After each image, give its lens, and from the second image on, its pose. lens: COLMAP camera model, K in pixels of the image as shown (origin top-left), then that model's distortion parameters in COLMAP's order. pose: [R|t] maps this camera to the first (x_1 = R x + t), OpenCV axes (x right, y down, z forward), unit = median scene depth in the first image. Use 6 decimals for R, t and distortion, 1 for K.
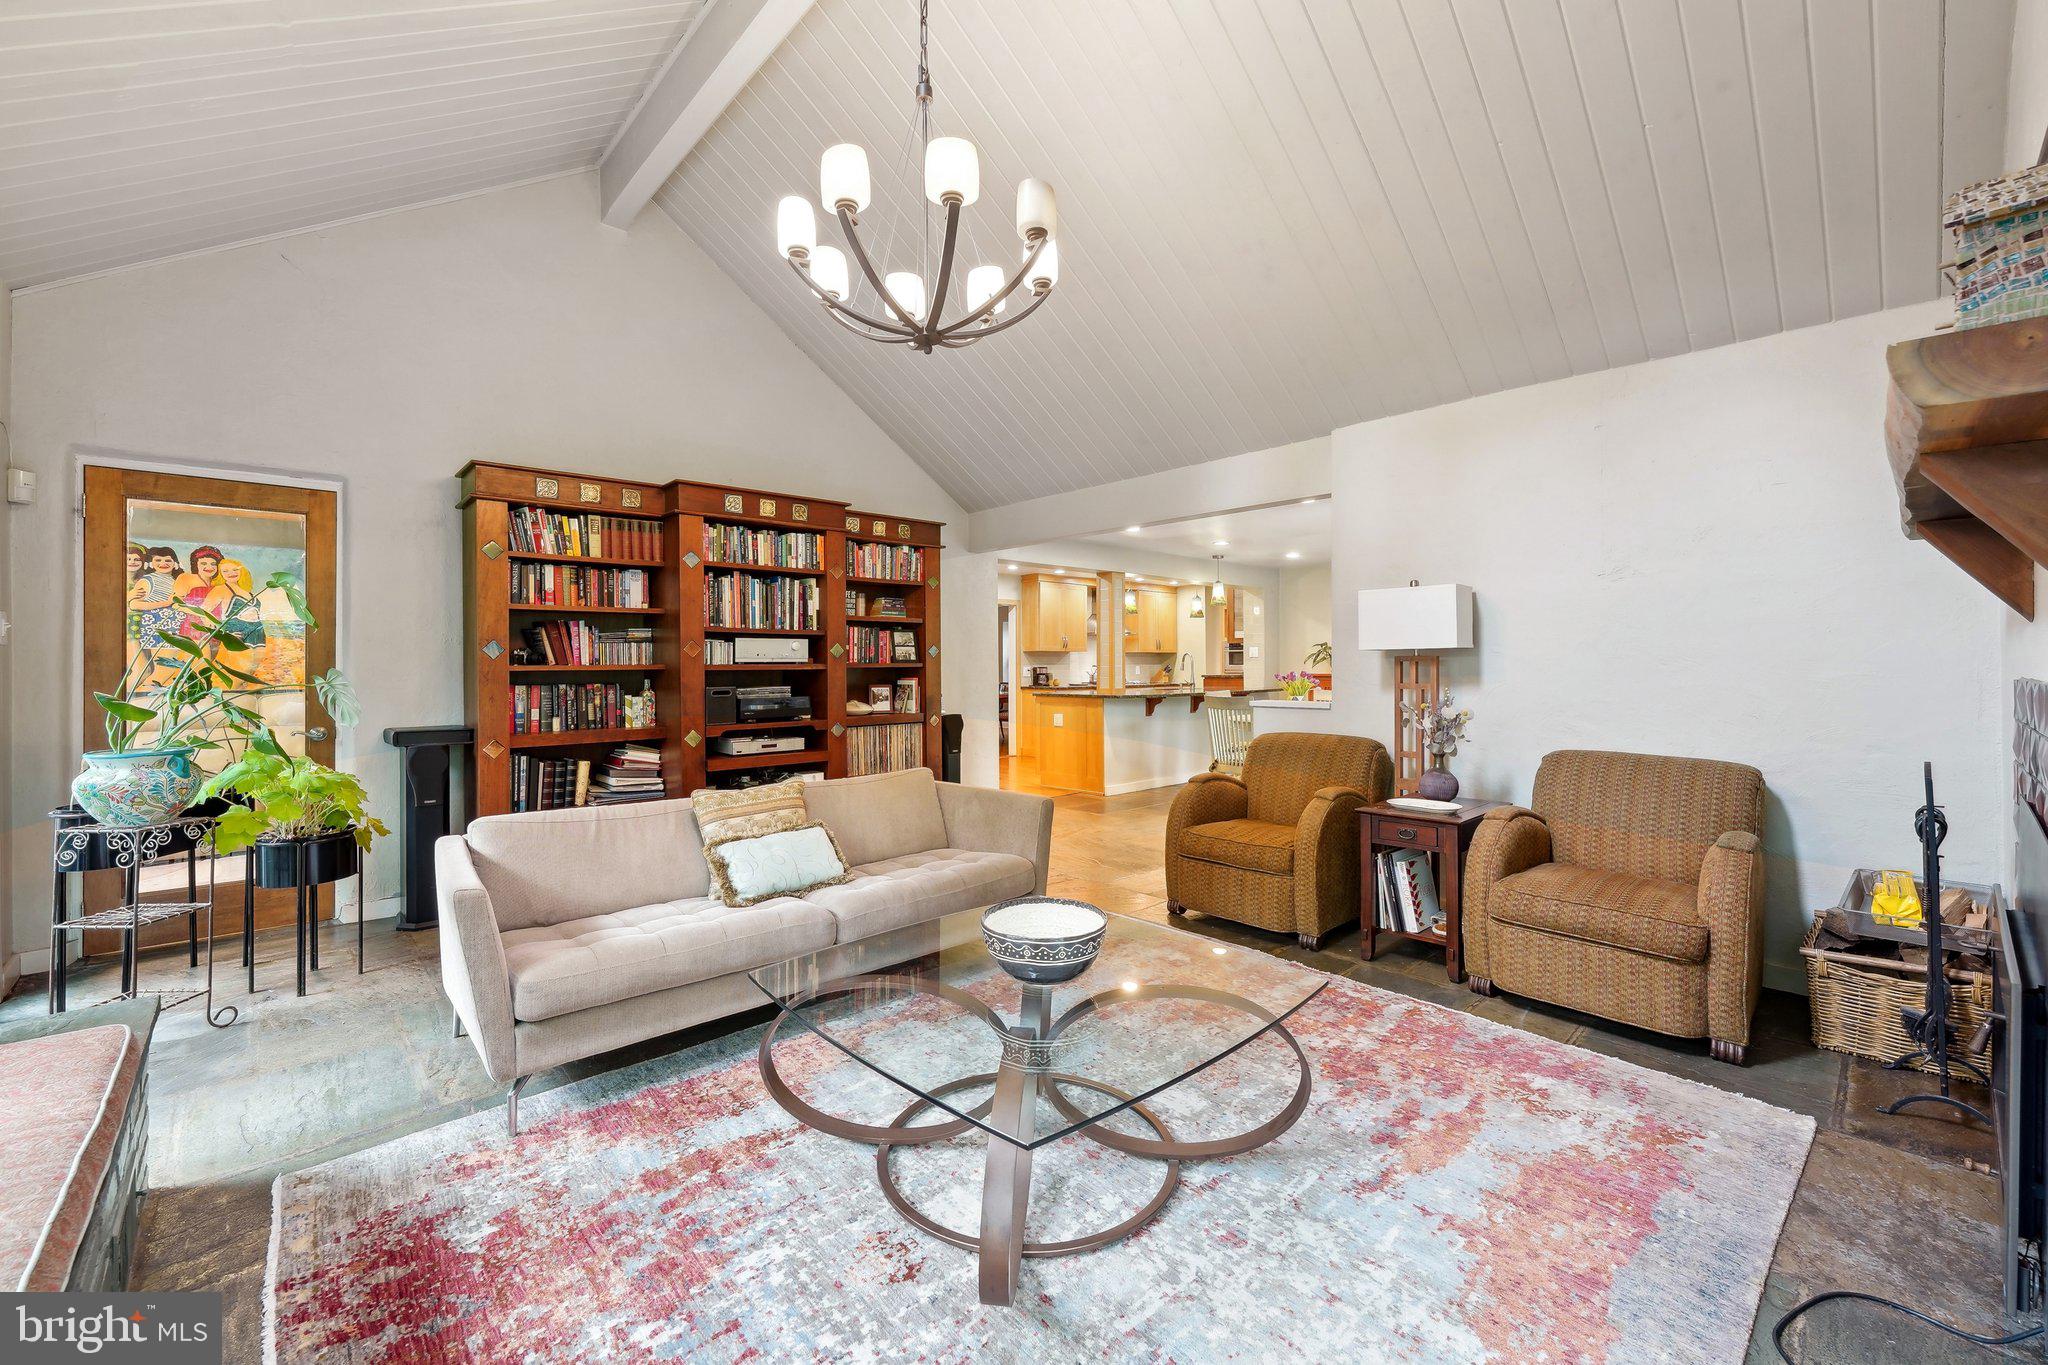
lens RADIAL K [[830.6, 0, 1032.1], [0, 830.6, 664.6], [0, 0, 1]] dist [-0.003529, 0.000069]
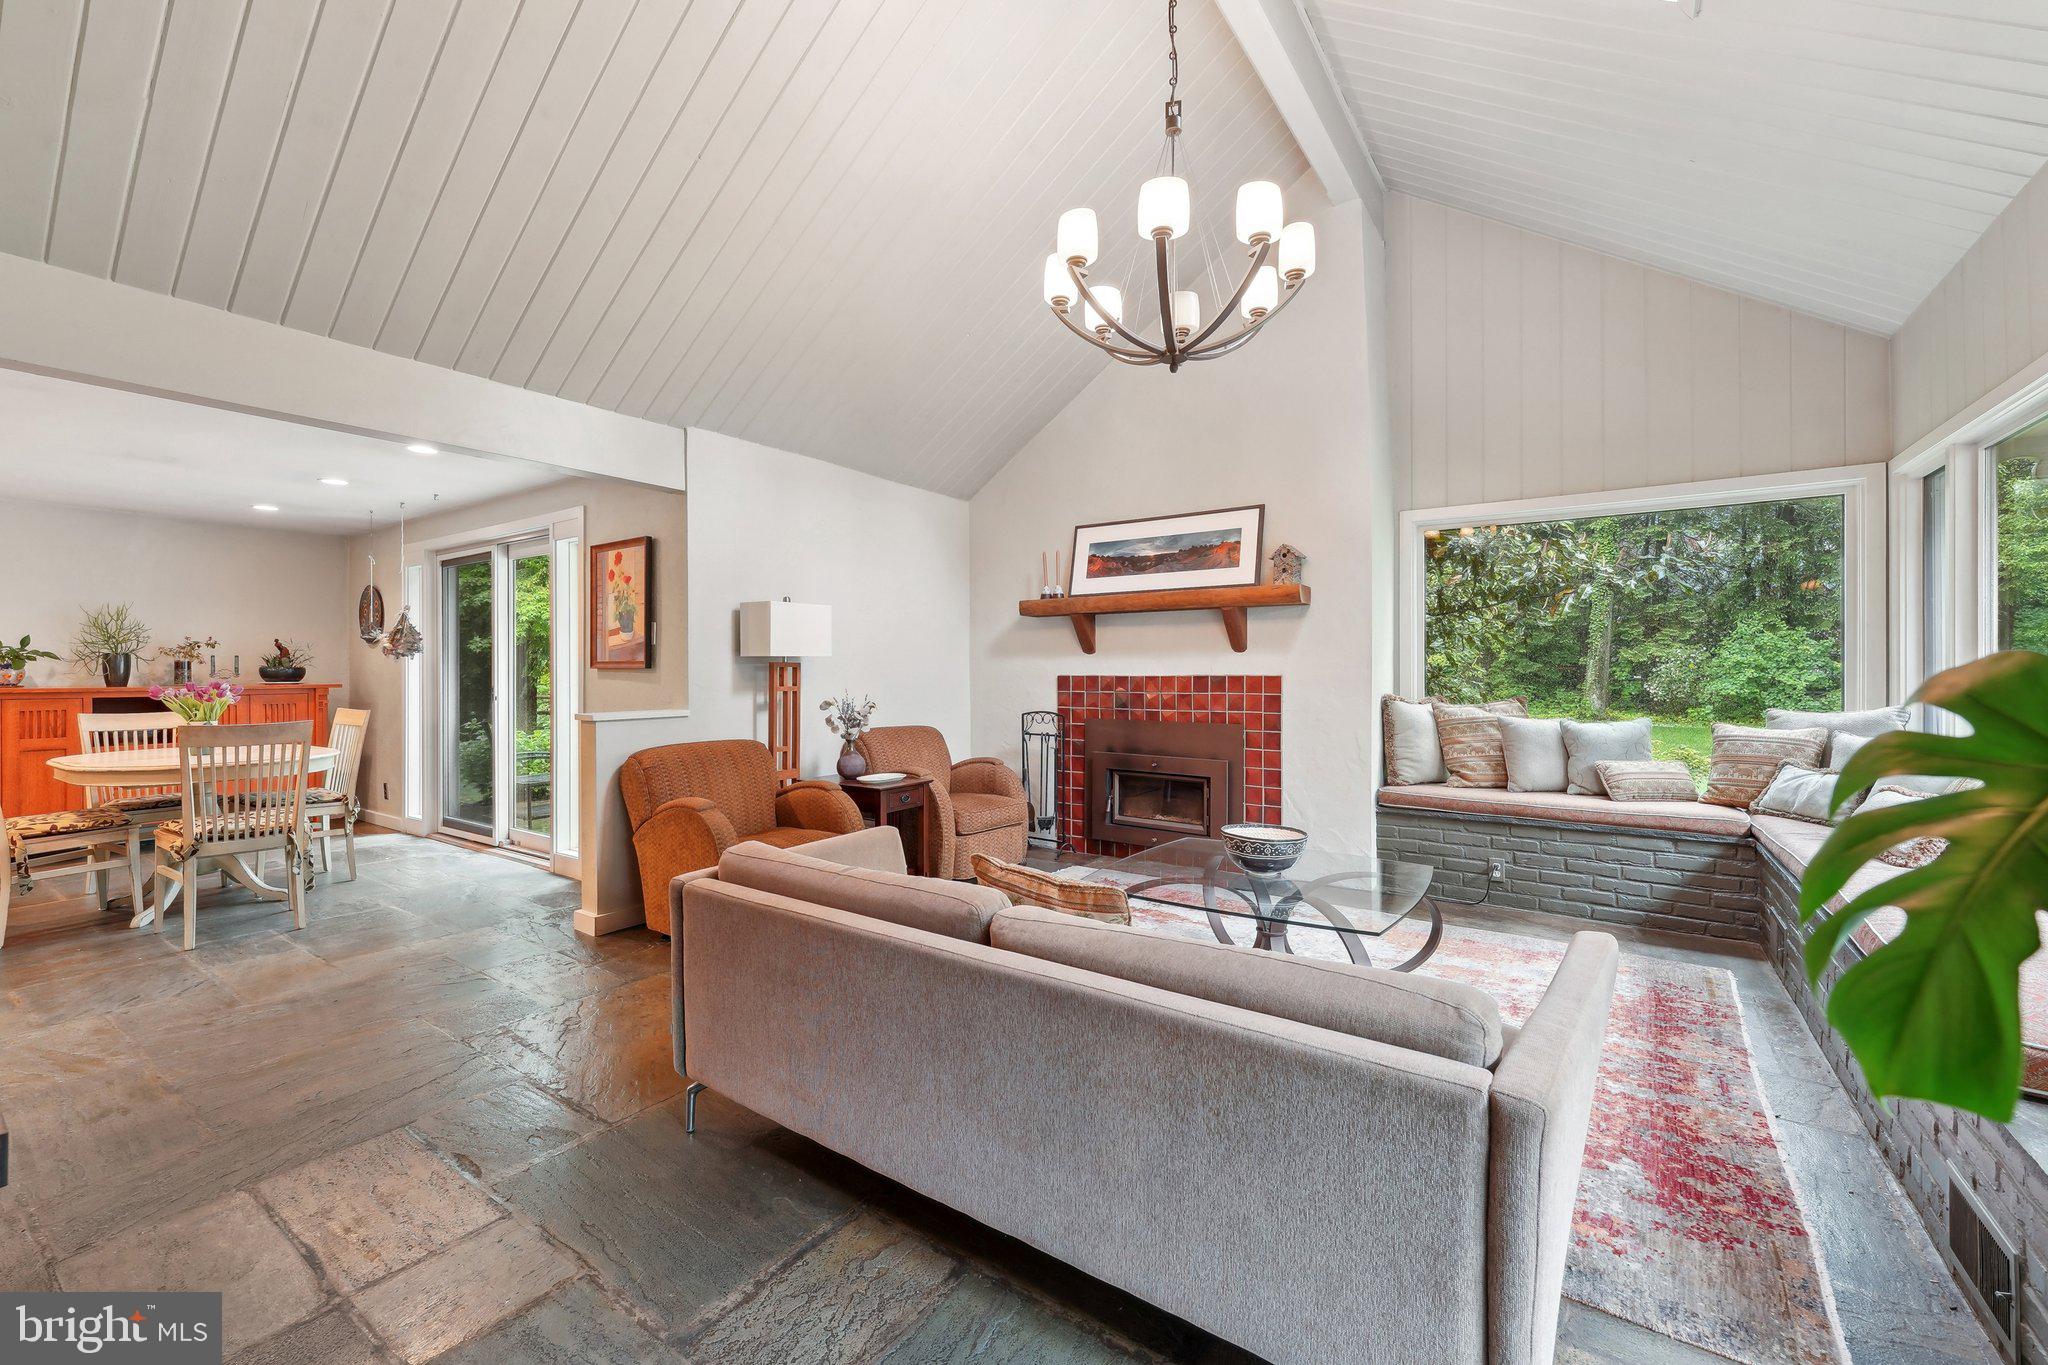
lens RADIAL K [[830.6, 0, 1019.7], [0, 830.6, 672.2], [0, 0, 1]] dist [-0.003529, 0.000069]
pose [[-0.200559, 0.003192, 0.979676, -0.250467], [0.001726, 0.999994, -0.002905, 0.001963], [-0.979680, 0.001109, -0.200563, 0.314996]]
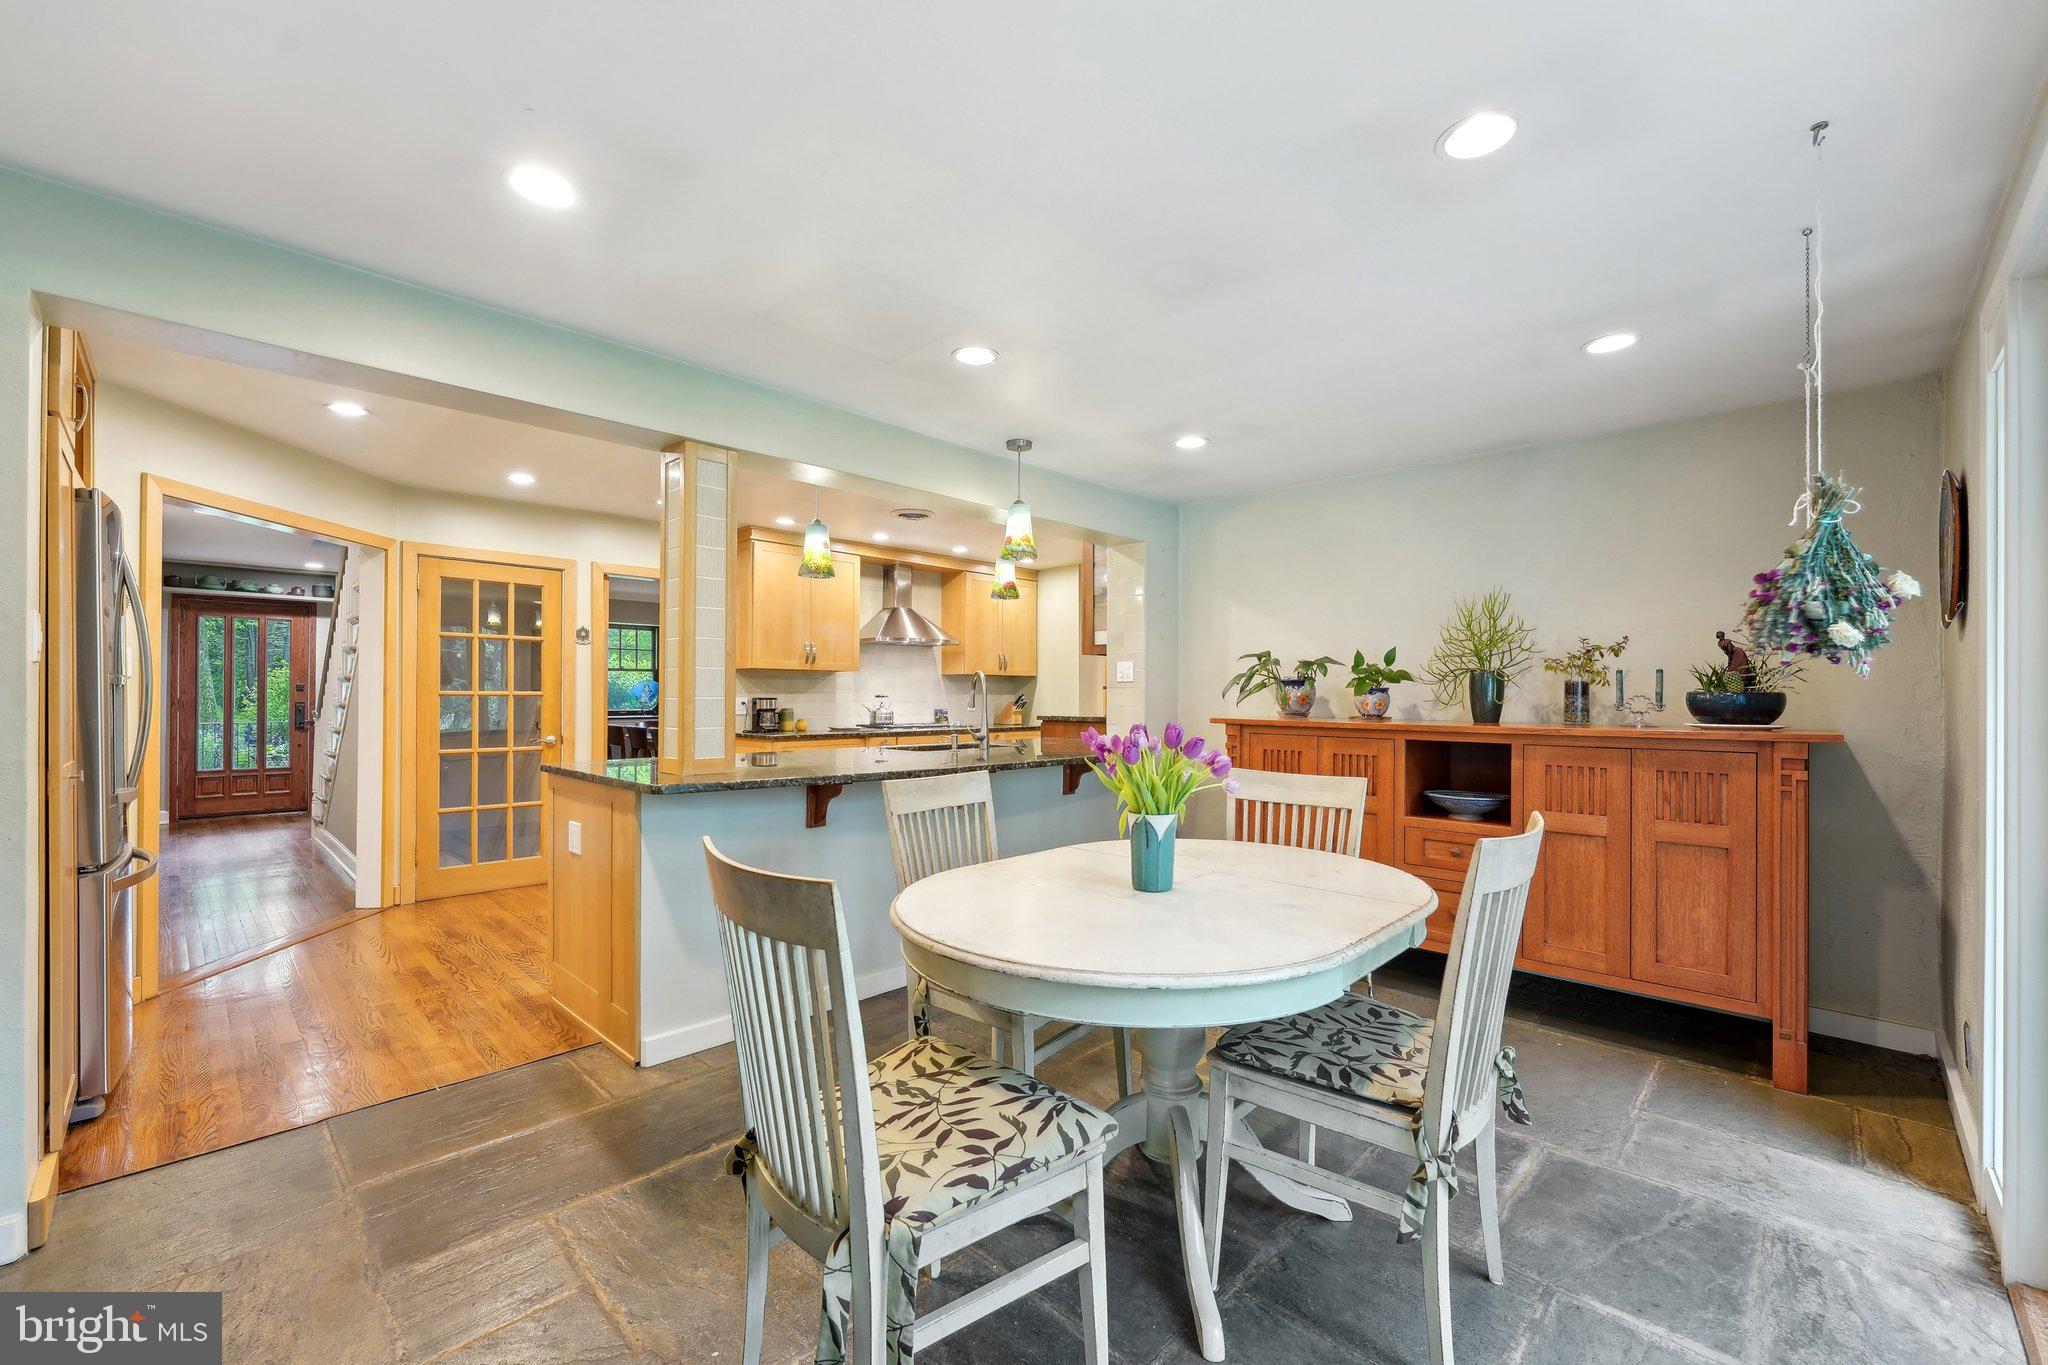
lens RADIAL K [[830.6, 0, 1025.9], [0, 830.6, 693.7], [0, 0, 1]] dist [-0.003529, 0.000069]
pose [[0.999084, 0.008974, 0.041844, 0.162215], [-0.009006, 0.999959, 0.000589, -0.001406], [-0.041837, -0.000966, 0.999124, 0.440478]]
